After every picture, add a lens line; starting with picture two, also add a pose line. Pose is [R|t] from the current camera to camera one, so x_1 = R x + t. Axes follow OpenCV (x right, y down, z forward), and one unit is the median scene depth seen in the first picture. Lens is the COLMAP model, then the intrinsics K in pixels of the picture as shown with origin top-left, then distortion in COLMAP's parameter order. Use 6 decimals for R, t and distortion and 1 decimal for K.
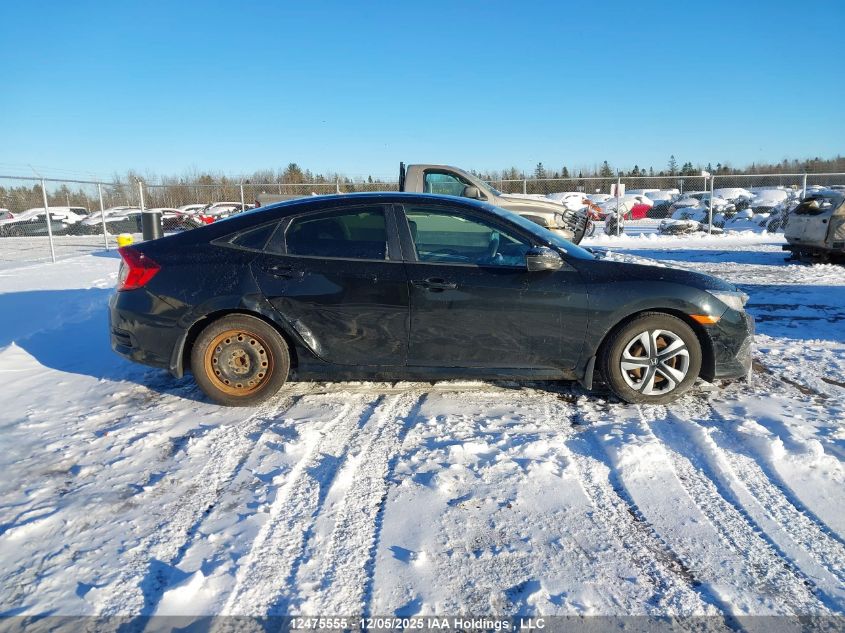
lens RADIAL K [[643.8, 0, 409.6], [0, 643.8, 317.1], [0, 0, 1]] dist [0.048997, -0.054006]
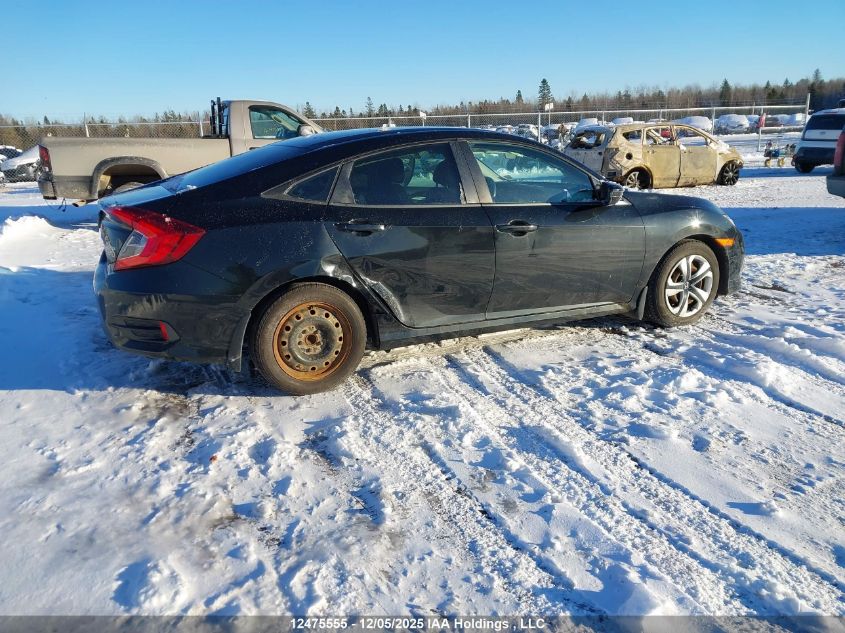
lens RADIAL K [[643.8, 0, 409.6], [0, 643.8, 317.1], [0, 0, 1]] dist [0.048997, -0.054006]
pose [[0.909639, -0.126927, 0.395532, -0.473935], [0.092813, 0.990205, 0.104310, -0.034242], [-0.404898, -0.058174, 0.912509, 0.204128]]
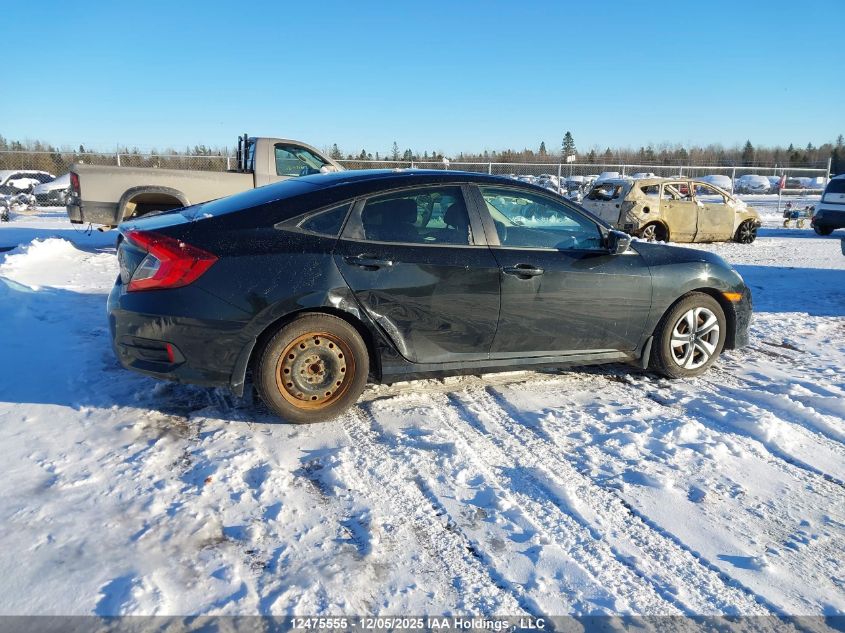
lens RADIAL K [[643.8, 0, 409.6], [0, 643.8, 317.1], [0, 0, 1]] dist [0.048997, -0.054006]
pose [[0.923367, -0.052588, 0.380300, -0.466144], [0.040799, 0.998406, 0.039001, -0.026379], [-0.381745, -0.020496, 0.924040, 0.187208]]
